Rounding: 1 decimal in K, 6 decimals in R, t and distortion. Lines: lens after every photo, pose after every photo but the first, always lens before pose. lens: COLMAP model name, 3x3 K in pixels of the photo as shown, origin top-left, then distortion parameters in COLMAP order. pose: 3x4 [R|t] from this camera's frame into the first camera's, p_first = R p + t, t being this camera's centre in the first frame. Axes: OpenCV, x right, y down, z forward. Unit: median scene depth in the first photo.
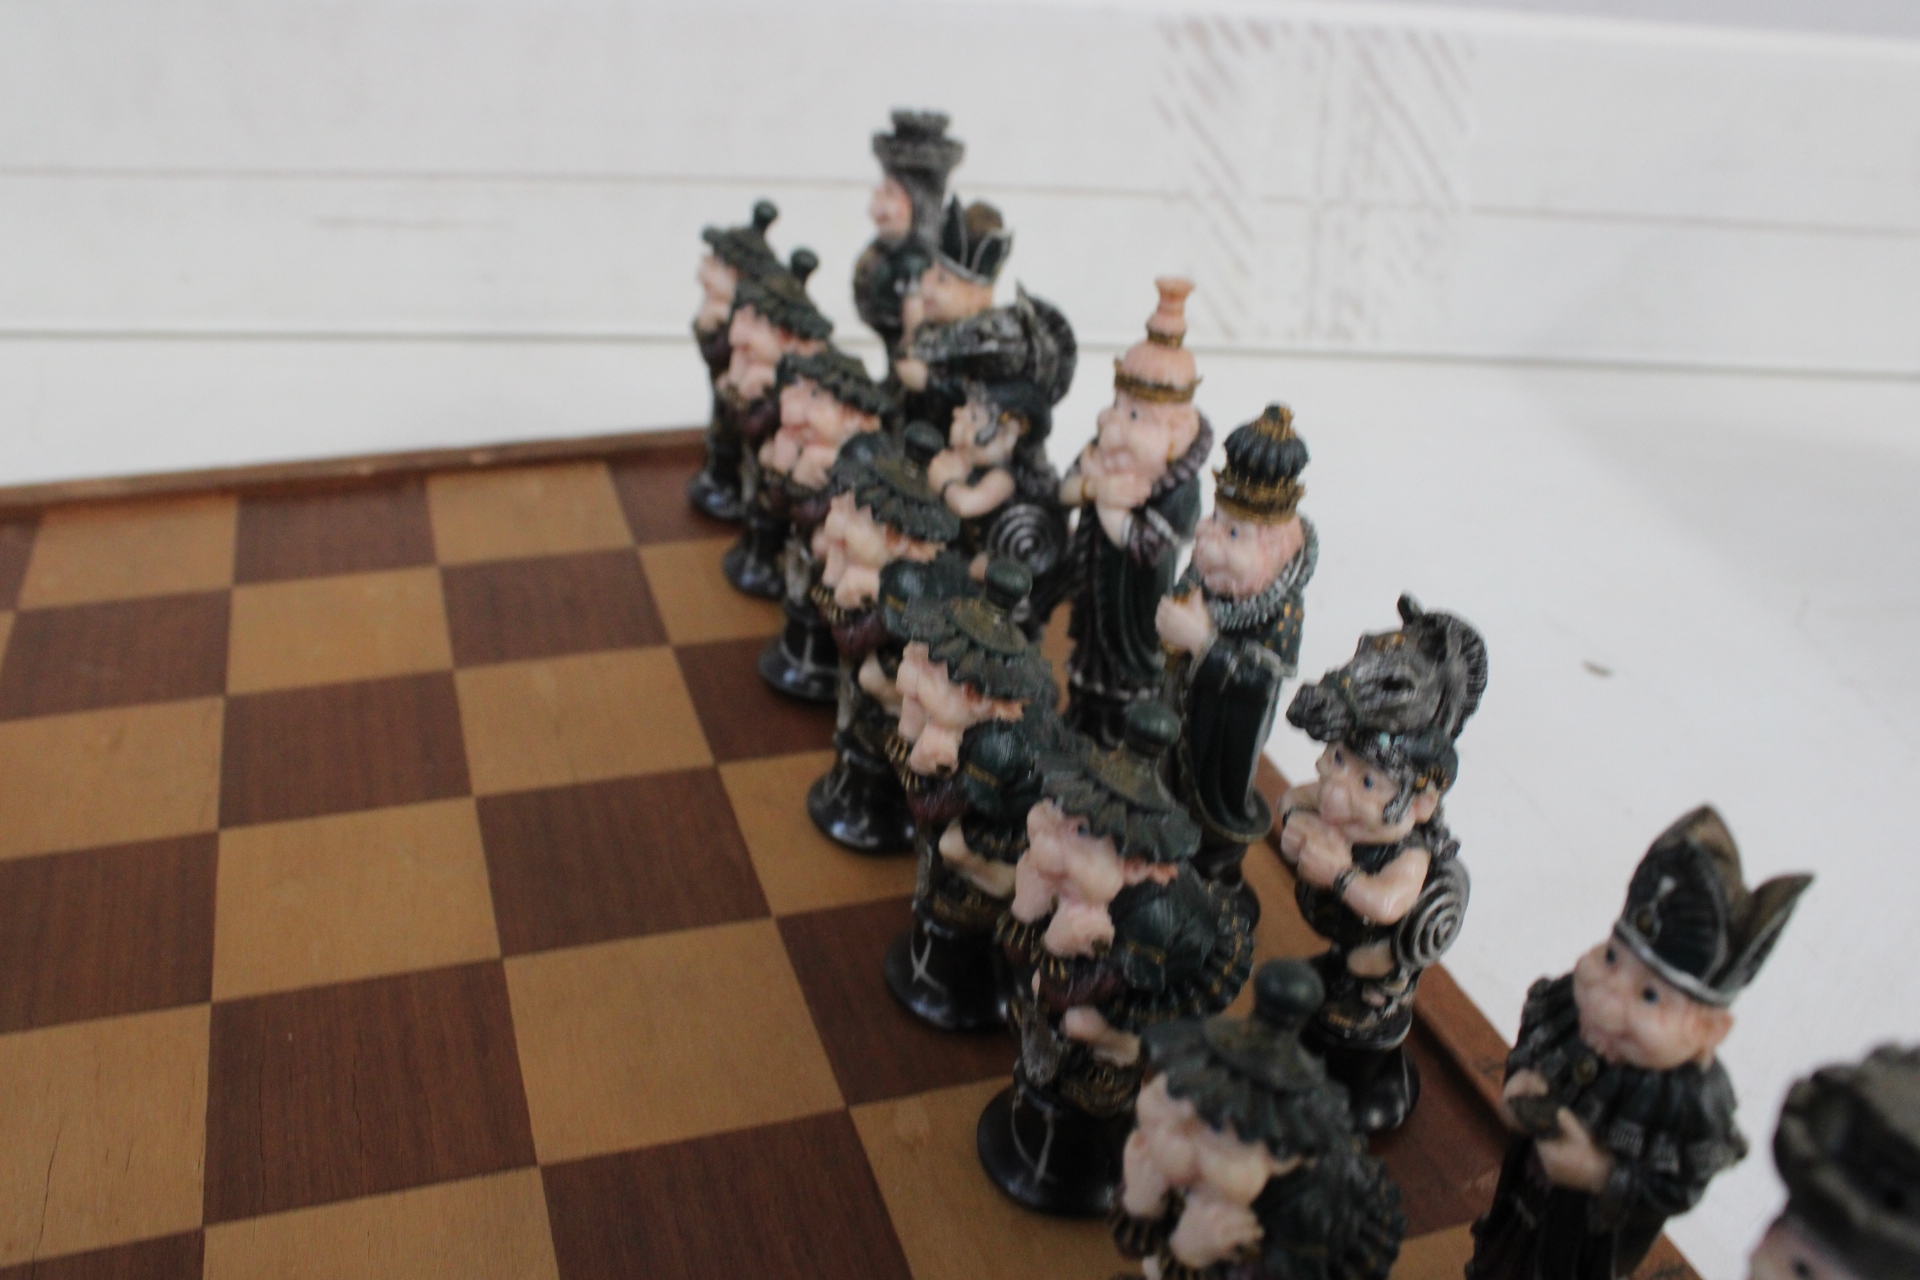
lens RADIAL K [[1796.3, 0, 960.0], [0, 1796.3, 640.0], [0, 0, 1]] dist [-0.152811, 0.152726]
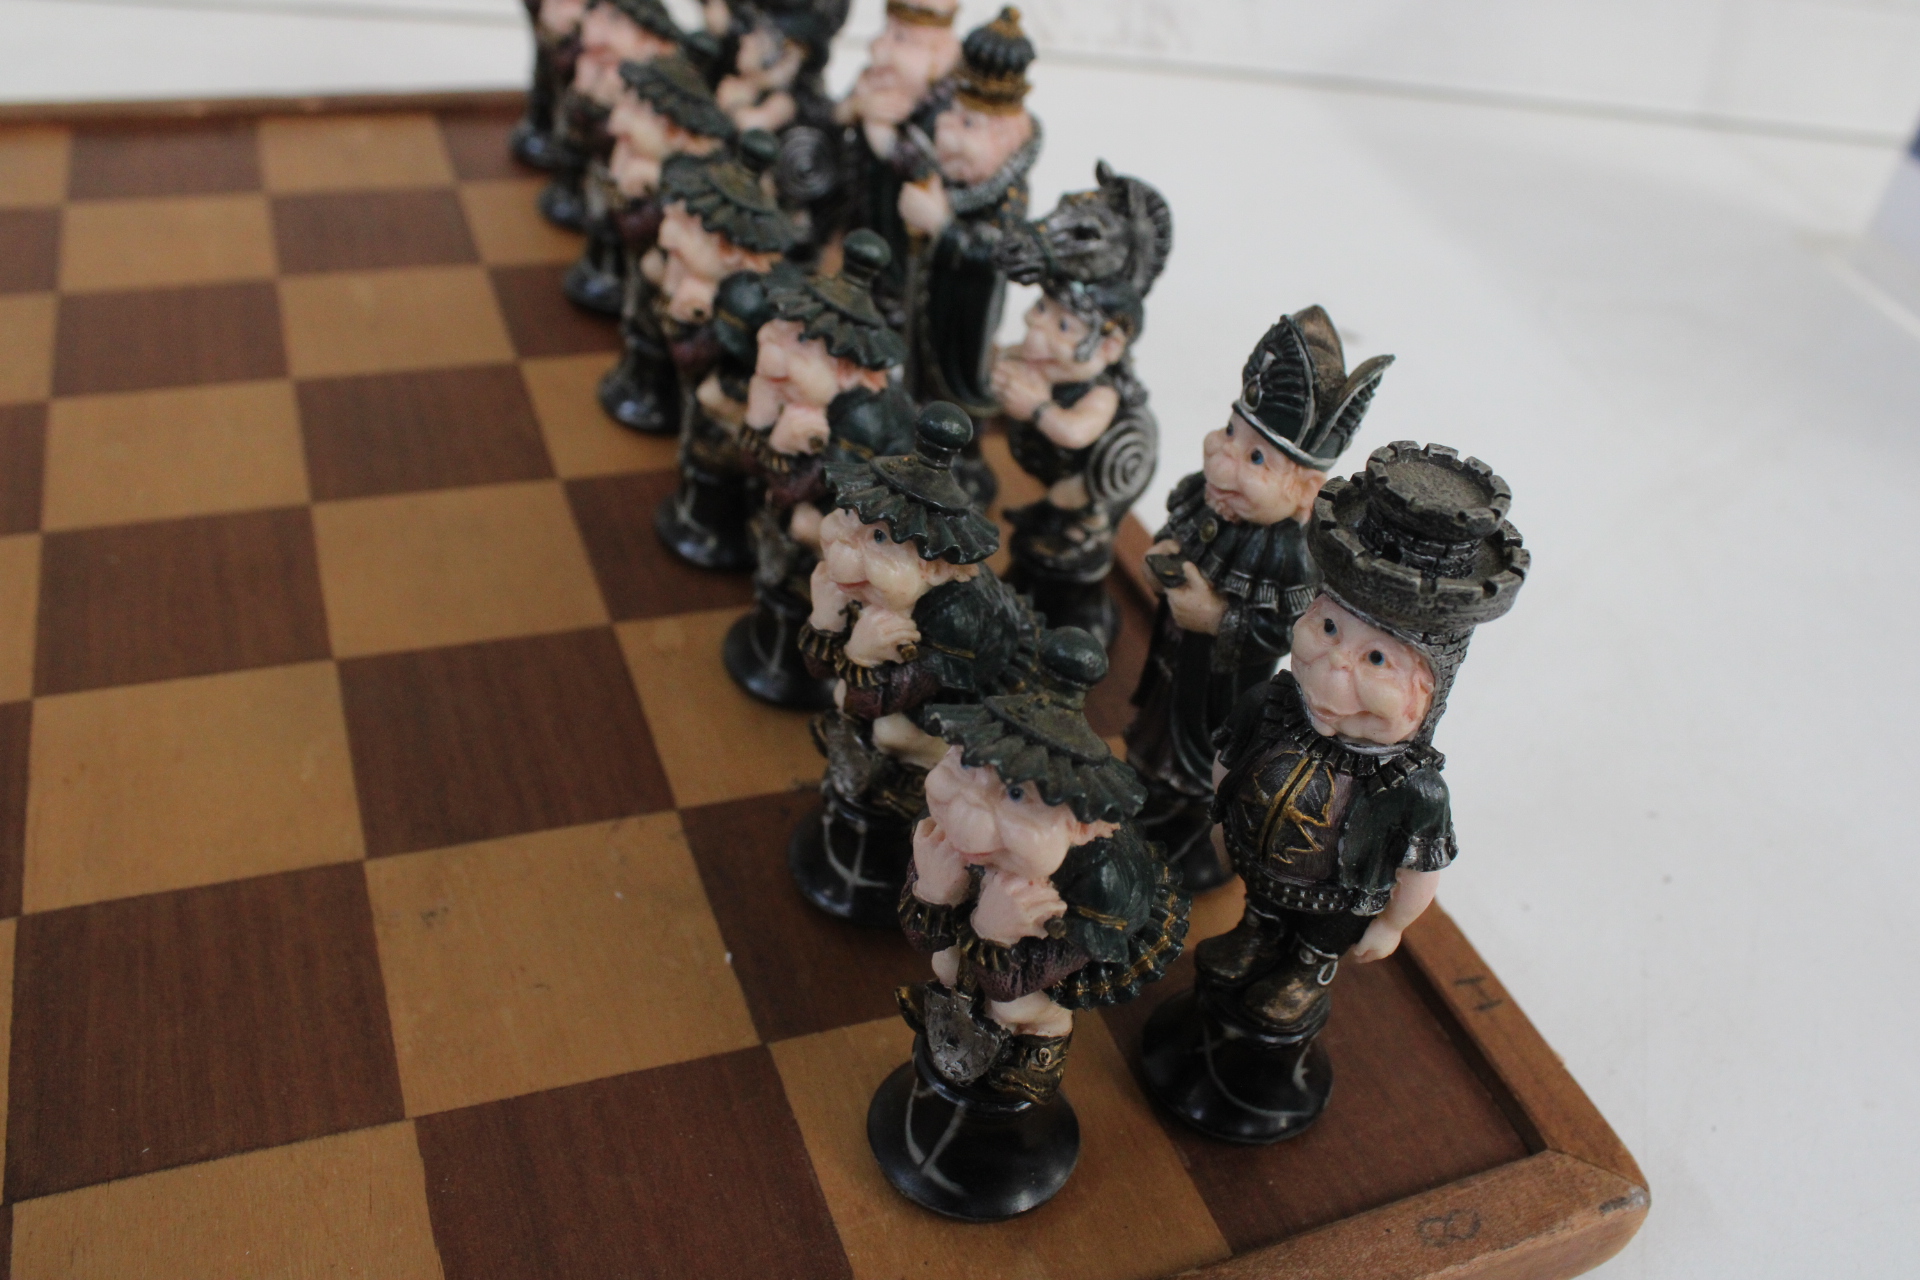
lens RADIAL K [[1796.3, 0, 960.0], [0, 1796.3, 640.0], [0, 0, 1]] dist [-0.152811, 0.152726]
pose [[0.997075, 0.024389, 0.072433, 0.064037], [-0.032635, 0.992836, 0.114938, 0.114790], [-0.069111, -0.116965, 0.990728, -0.121844]]
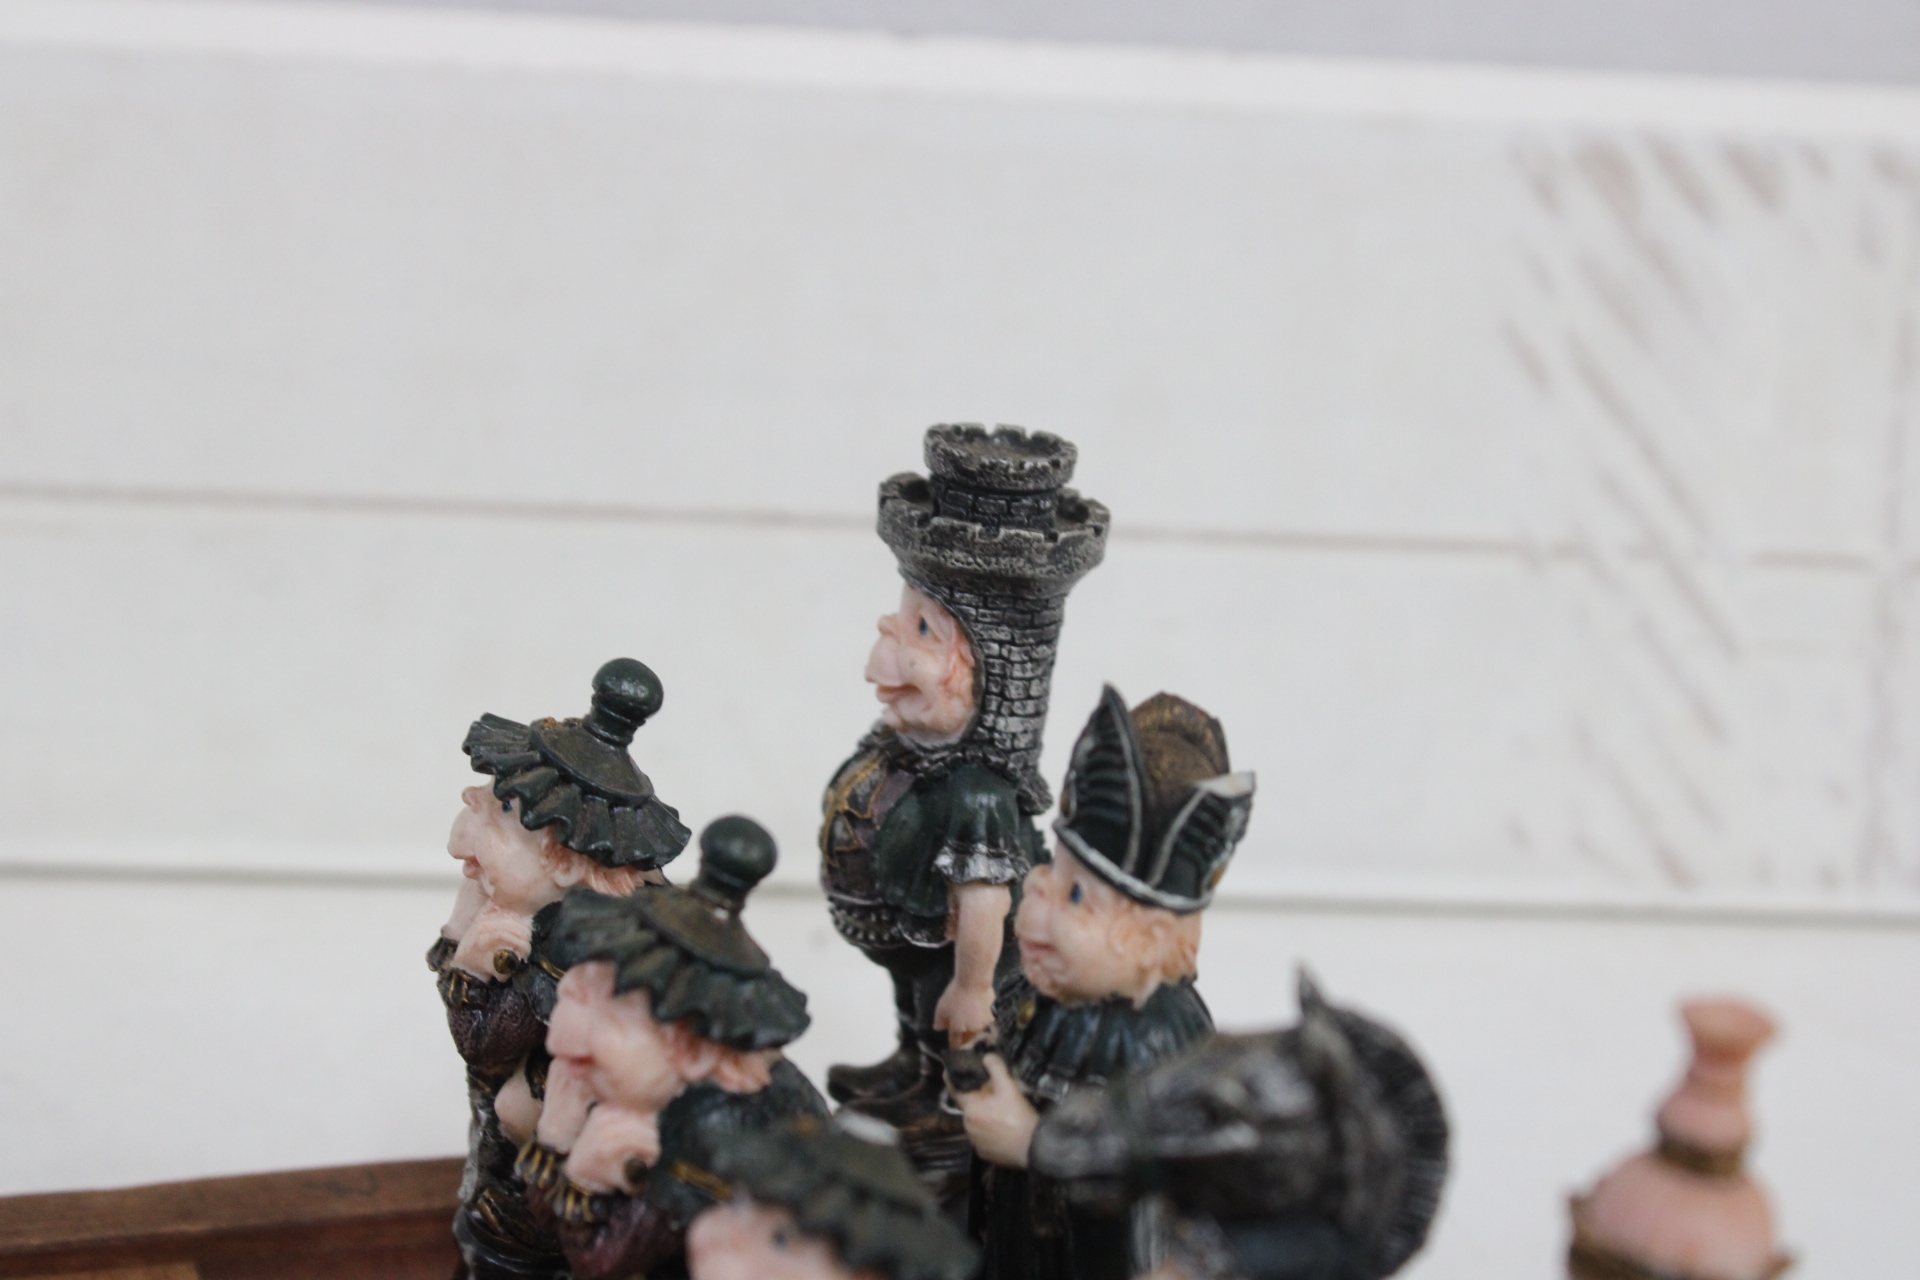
lens RADIAL K [[4055.7, 0, 960.0], [0, 4055.7, 640.0], [0, 0, 1]] dist [0.053065, 0.151169]
pose [[0.999835, 0.013048, 0.012610, -0.058904], [-0.010768, 0.985996, -0.166424, -0.128252], [-0.014605, 0.166261, 0.985974, 0.104732]]
